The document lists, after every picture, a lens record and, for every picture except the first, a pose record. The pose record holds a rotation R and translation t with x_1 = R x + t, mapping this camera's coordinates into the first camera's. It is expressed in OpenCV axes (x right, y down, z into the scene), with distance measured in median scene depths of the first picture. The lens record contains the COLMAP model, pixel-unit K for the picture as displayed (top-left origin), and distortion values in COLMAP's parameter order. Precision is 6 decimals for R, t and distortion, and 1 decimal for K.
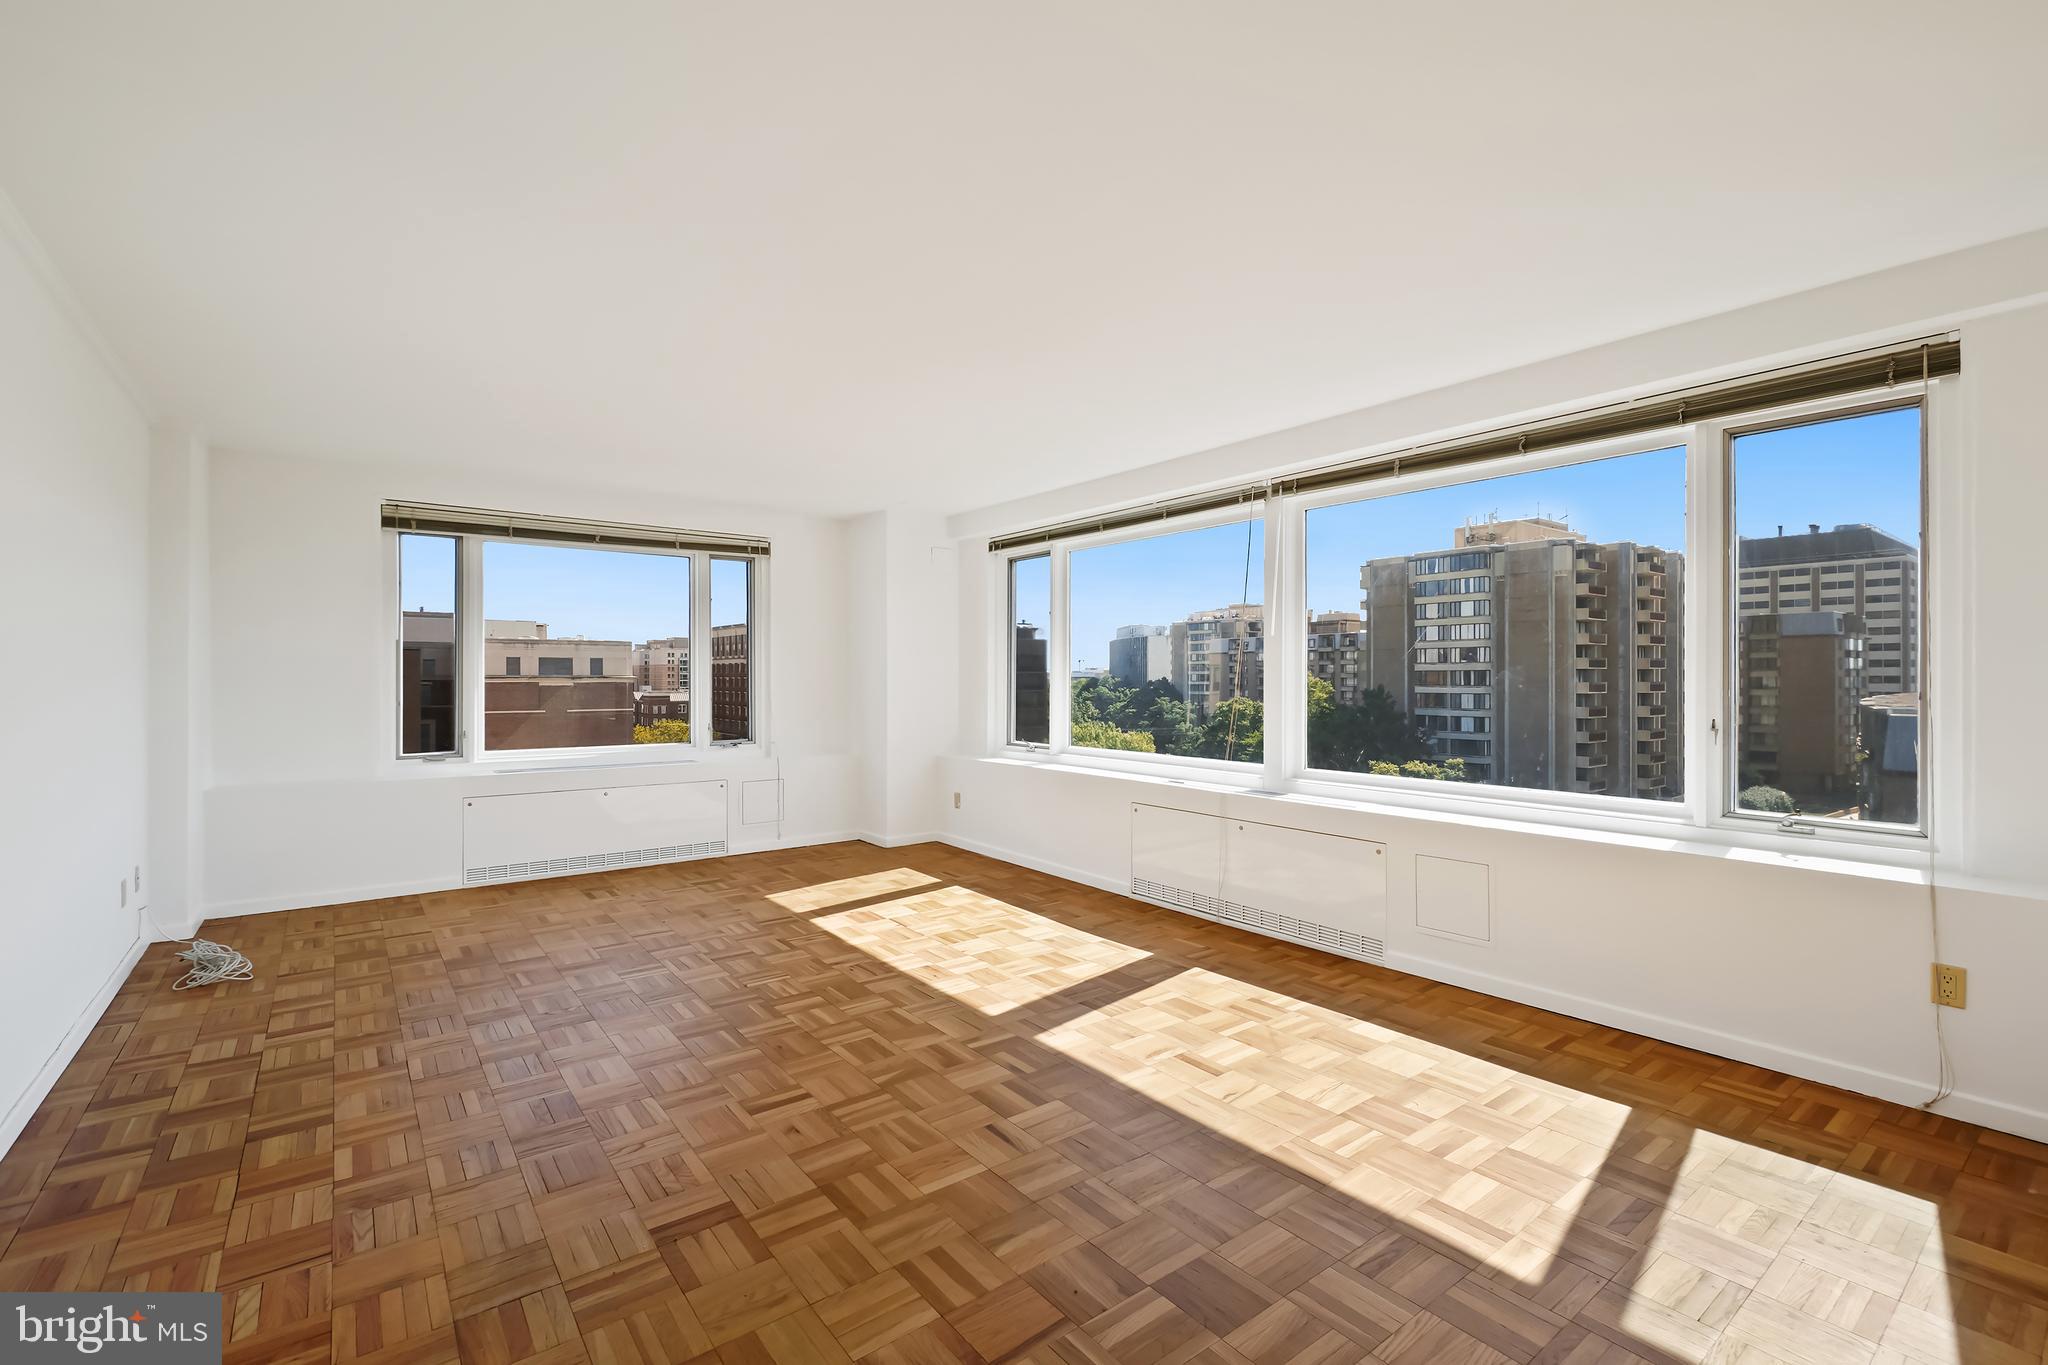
lens RADIAL K [[907.0, 0, 1030.0], [0, 907.0, 678.7], [0, 0, 1]] dist [-0.002110, -0.000651]
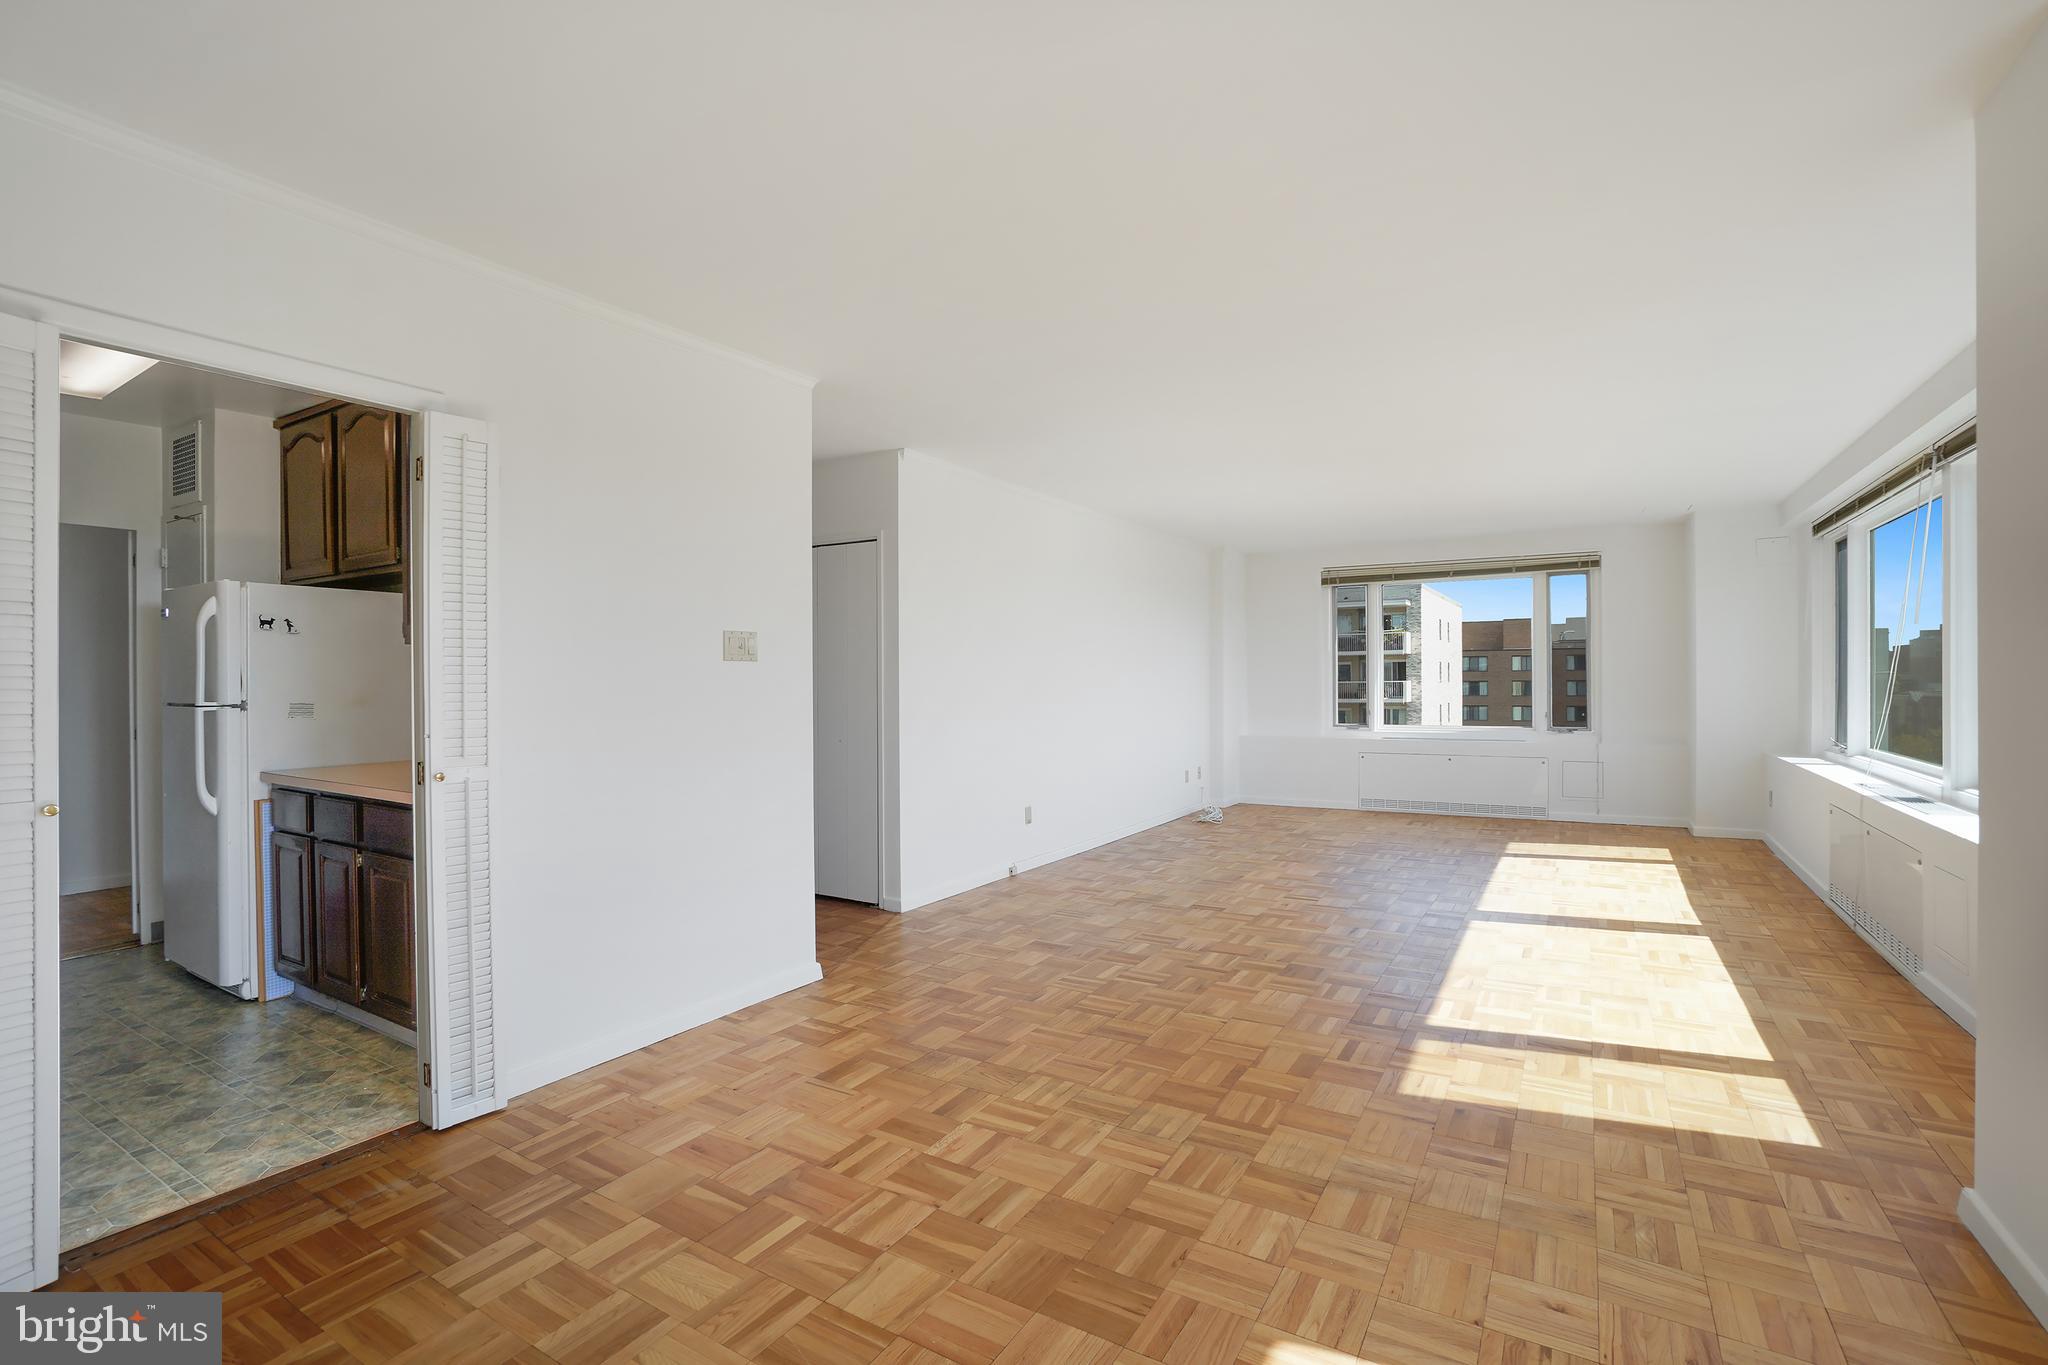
lens RADIAL K [[930.6, 0, 1013.1], [0, 930.6, 671.2], [0, 0, 1]] dist [-0.067289, 0.024794]
pose [[0.353571, -0.010077, -0.935353, 0.733807], [0.006485, 0.999944, -0.008322, 0.000313], [0.935385, -0.003123, 0.353617, -0.138730]]
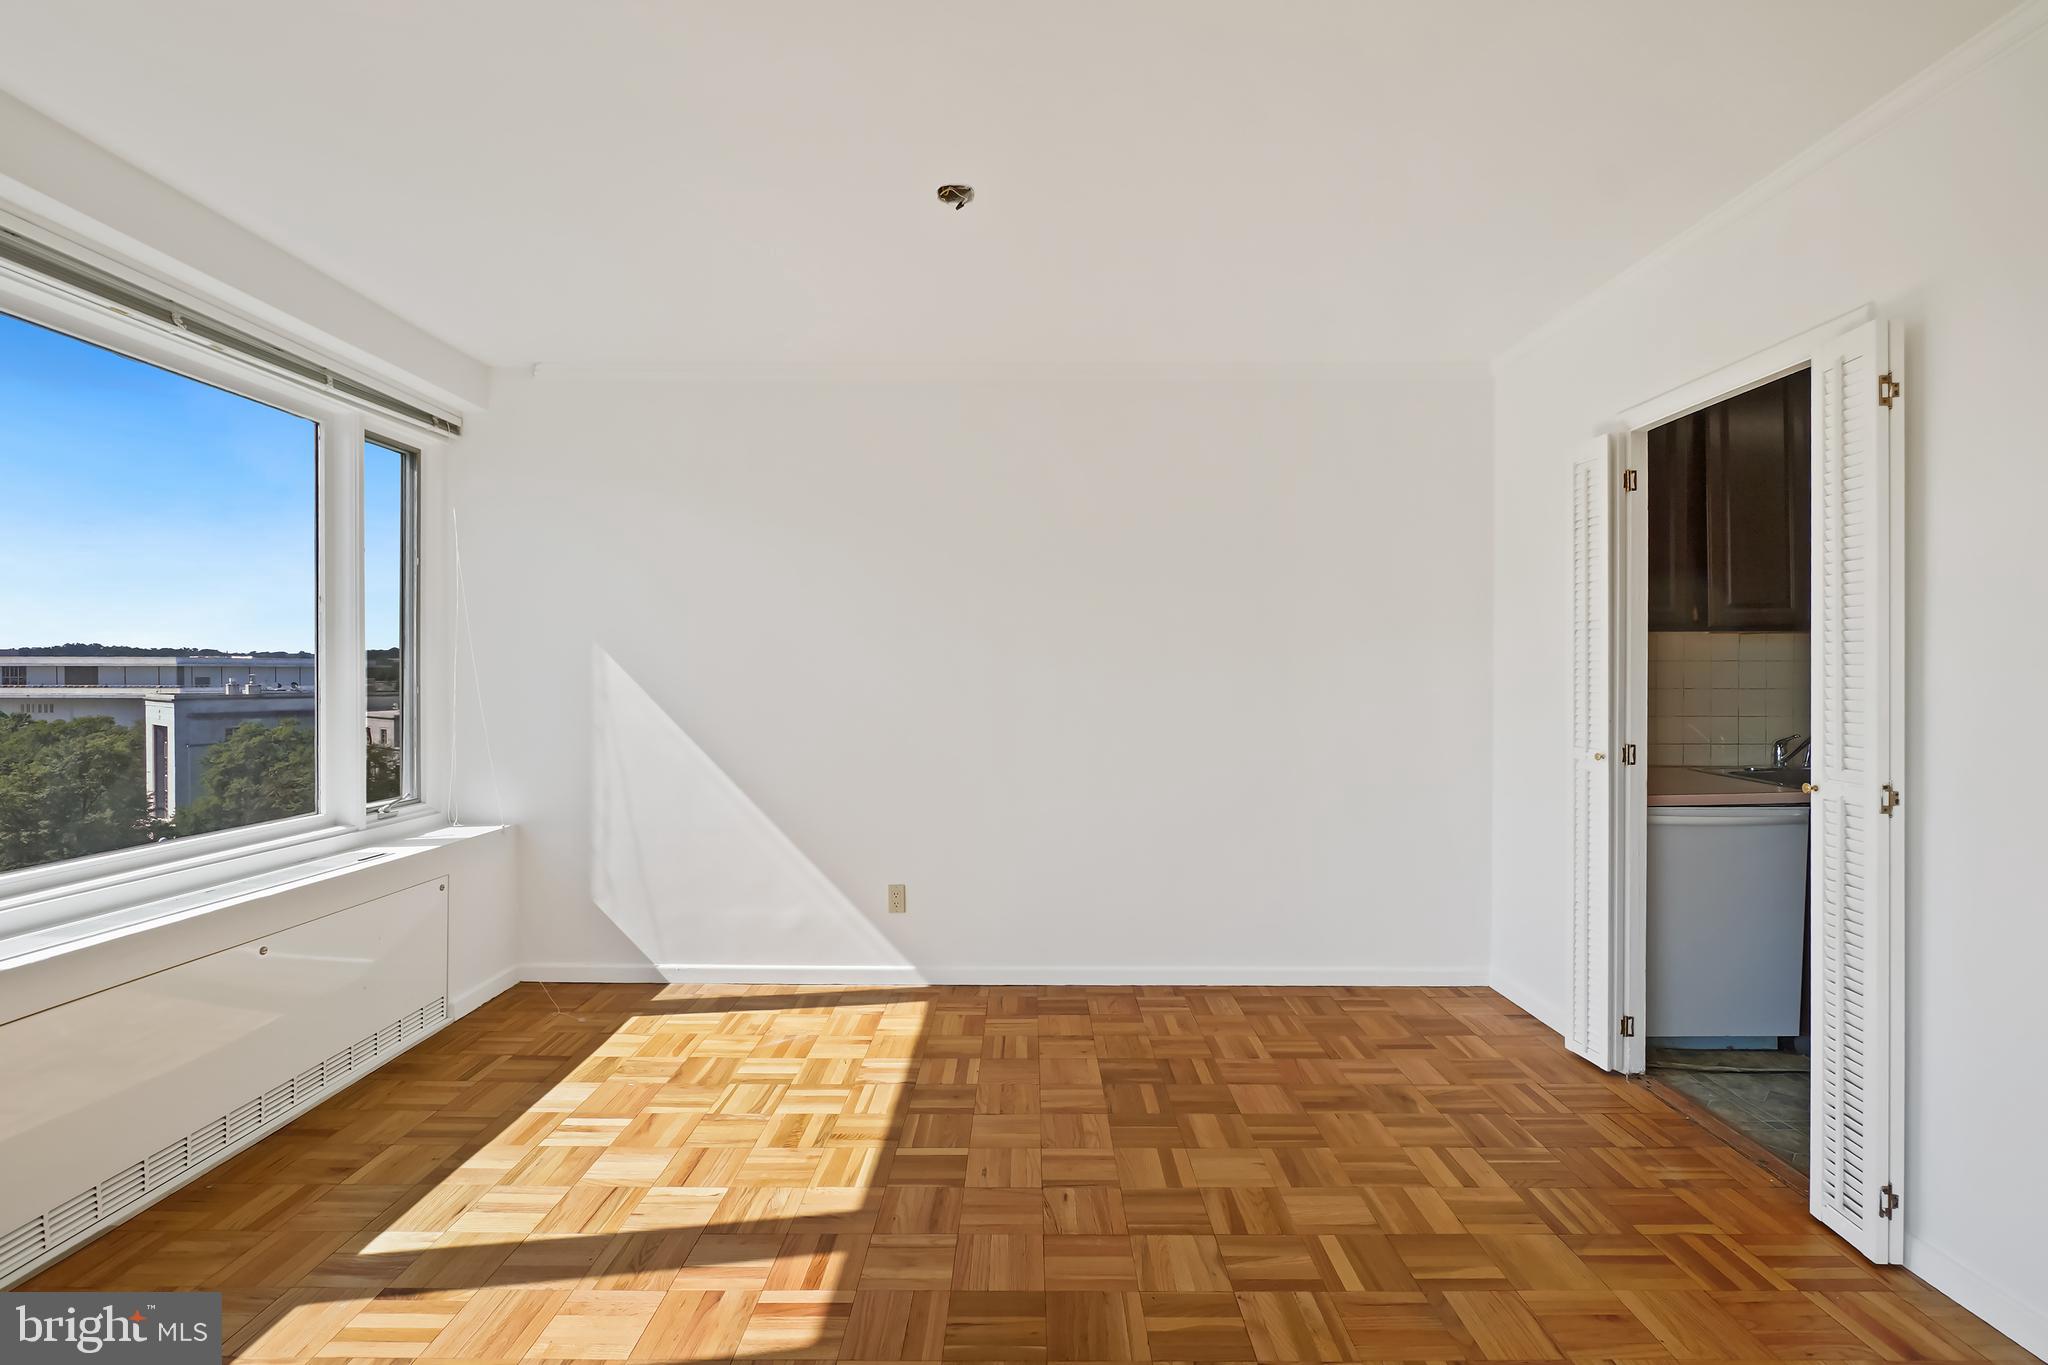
lens RADIAL K [[919.0, 0, 1024.0], [0, 919.0, 682.5], [0, 0, 1]] dist [-0.001313, -0.000199]
pose [[-0.788250, -0.006448, 0.615321, 0.166926], [0.000038, 0.999945, 0.010527, 0.000011], [-0.615355, 0.008321, -0.788206, 0.301706]]
